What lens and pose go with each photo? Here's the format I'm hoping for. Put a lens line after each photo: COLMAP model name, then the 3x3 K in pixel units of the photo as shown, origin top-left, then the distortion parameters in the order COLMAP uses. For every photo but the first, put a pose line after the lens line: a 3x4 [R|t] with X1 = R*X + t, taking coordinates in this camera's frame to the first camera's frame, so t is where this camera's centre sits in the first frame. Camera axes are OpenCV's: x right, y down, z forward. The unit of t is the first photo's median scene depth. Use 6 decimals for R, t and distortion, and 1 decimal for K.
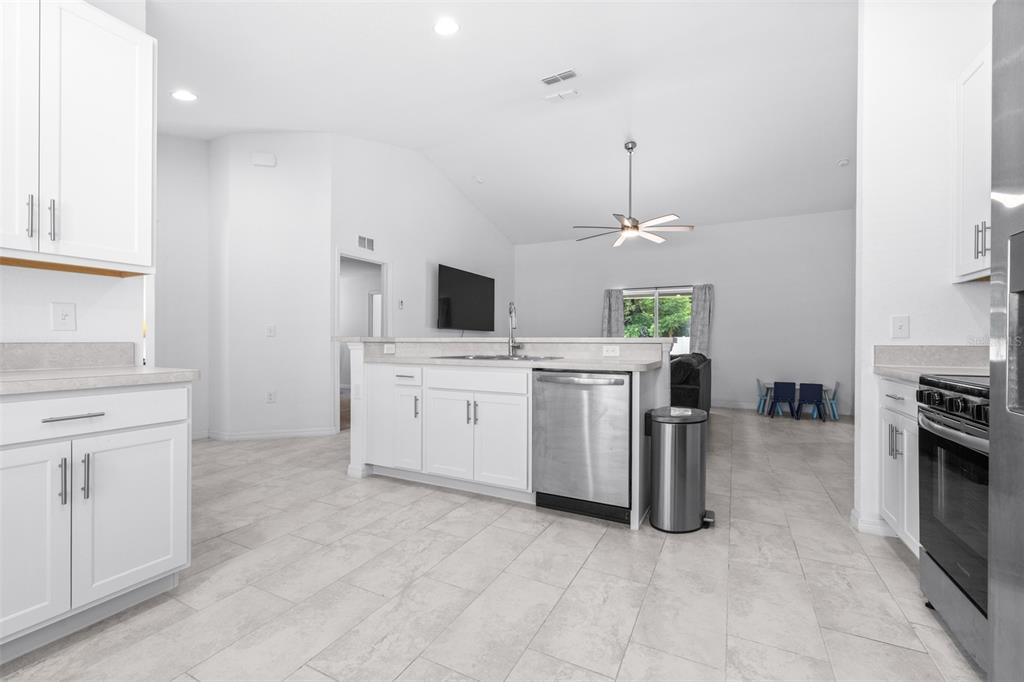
lens RADIAL K [[440.5, 0, 509.3], [0, 440.5, 338.1], [0, 0, 1]] dist [-0.000428, -0.000295]
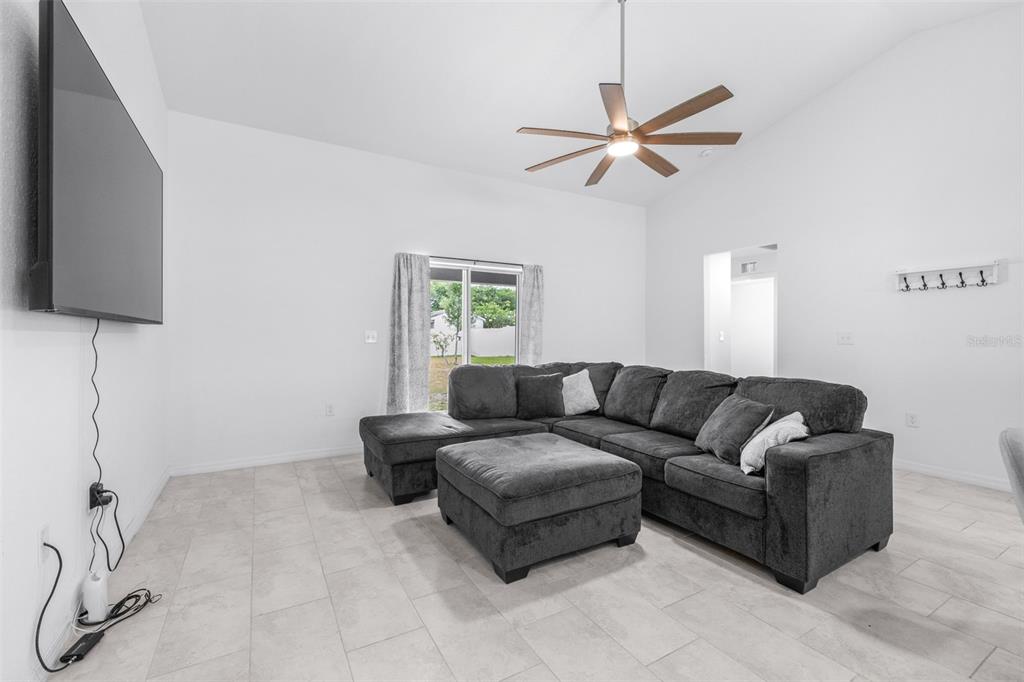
lens RADIAL K [[440.5, 0, 509.3], [0, 440.5, 338.1], [0, 0, 1]] dist [-0.000428, -0.000295]
pose [[0.541329, -0.012620, 0.840716, -0.494525], [-0.003451, 0.999846, 0.017231, -0.035312], [-0.840804, -0.012230, 0.541202, 1.644095]]
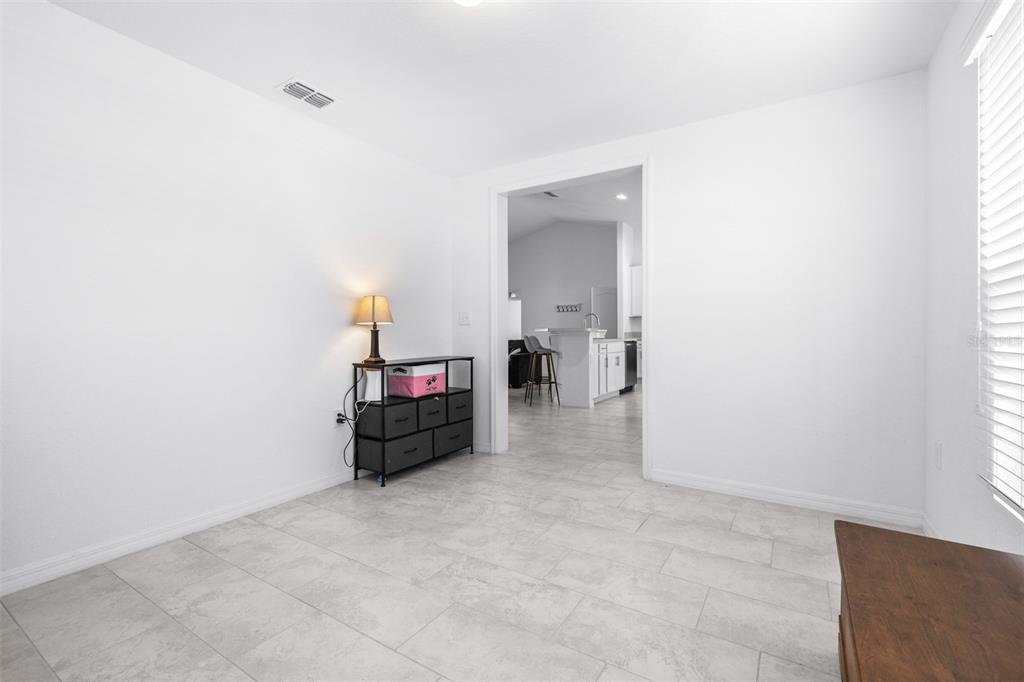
lens RADIAL K [[440.5, 0, 509.3], [0, 440.5, 338.1], [0, 0, 1]] dist [-0.000428, -0.000295]
pose [[0.099130, -0.017033, 0.994929, -2.552617], [-0.003734, 0.999840, 0.017489, 0.003207], [-0.995067, -0.005449, 0.099051, 1.403920]]
